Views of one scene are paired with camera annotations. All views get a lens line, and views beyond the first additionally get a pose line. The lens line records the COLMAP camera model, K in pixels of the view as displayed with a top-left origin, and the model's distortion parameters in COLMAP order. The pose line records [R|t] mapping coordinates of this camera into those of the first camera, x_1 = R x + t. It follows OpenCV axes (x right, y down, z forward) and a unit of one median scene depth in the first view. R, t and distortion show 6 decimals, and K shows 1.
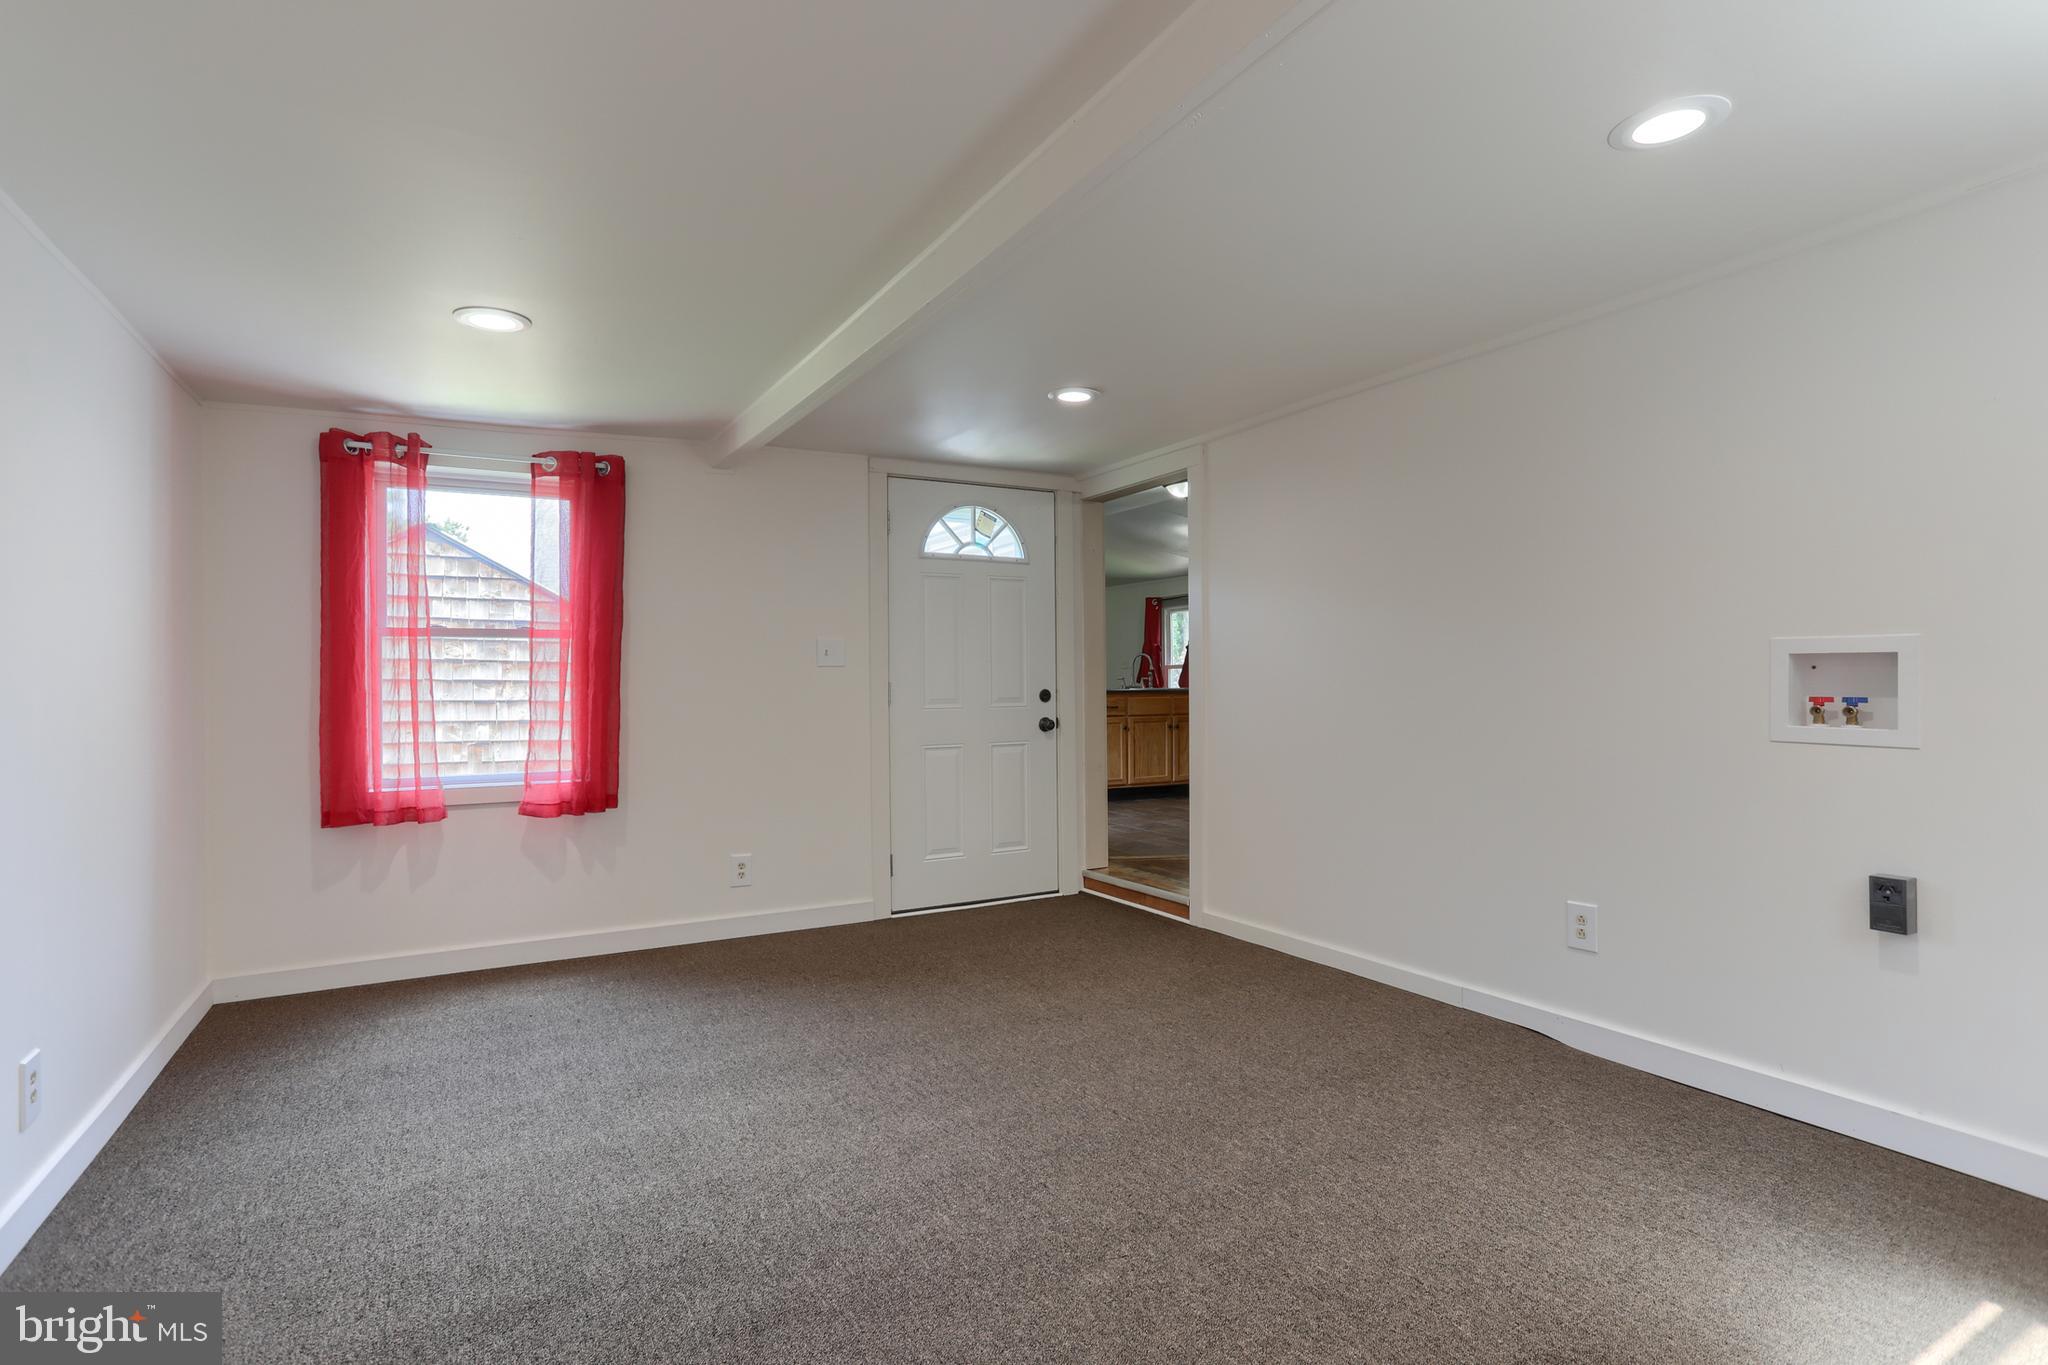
lens RADIAL K [[1035.0, 0, 1024.0], [0, 1035.0, 682.5], [0, 0, 1]] dist [-0.061474, 0.036942]
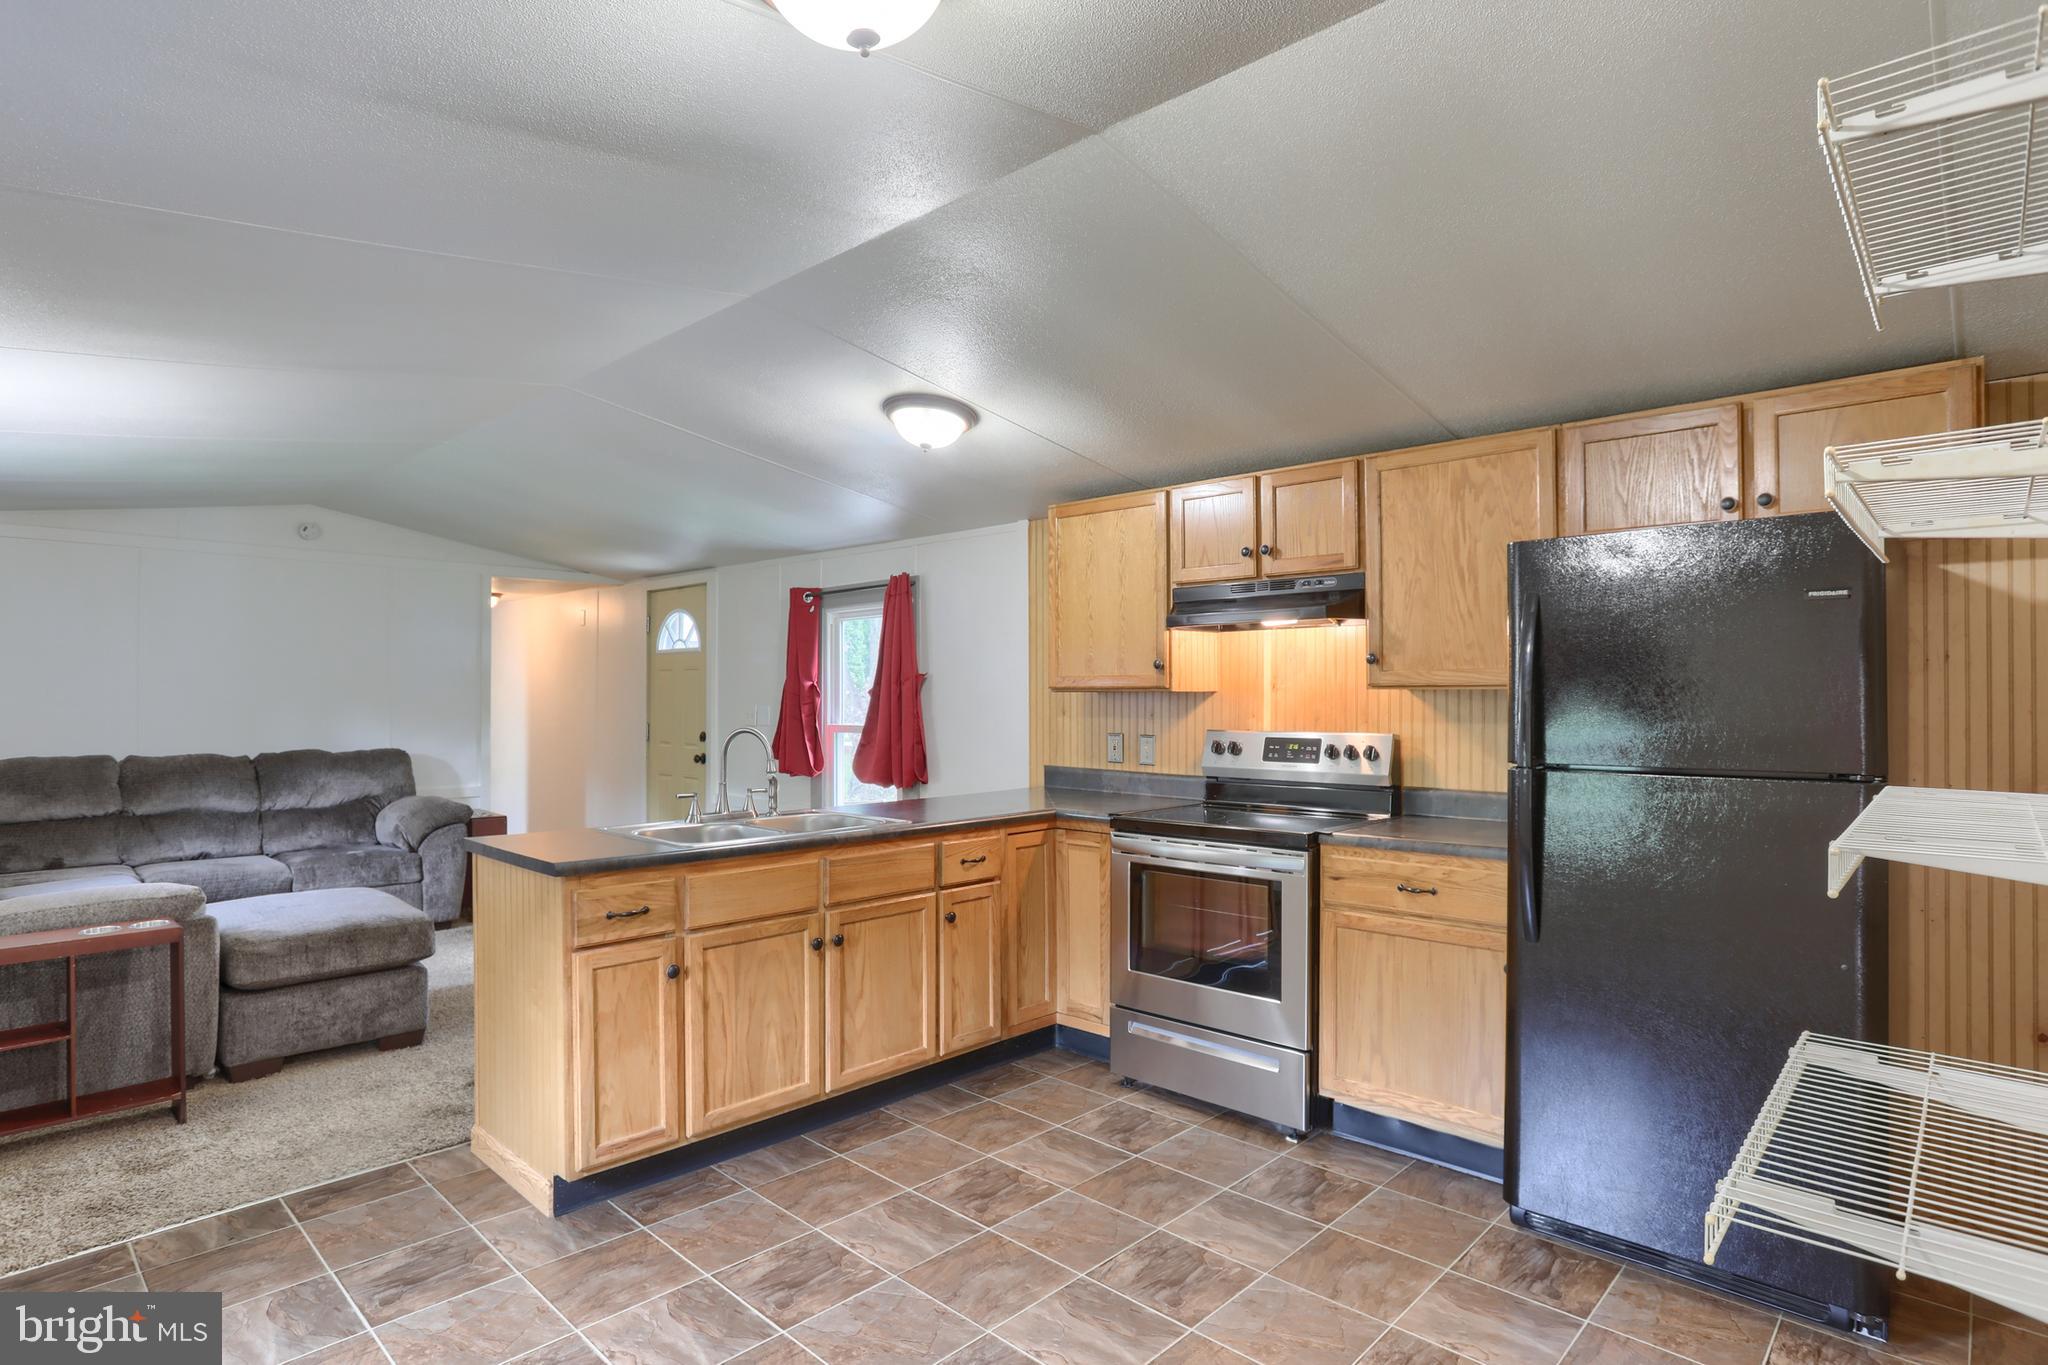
lens RADIAL K [[1080.9, 0, 1032.3], [0, 1080.9, 689.9], [0, 0, 1]] dist [-0.068710, 0.036998]
pose [[0.955249, 0.007380, 0.295710, 0.102301], [-0.006928, 0.999973, -0.002575, -0.043258], [-0.295721, 0.000411, 0.955274, 0.627758]]
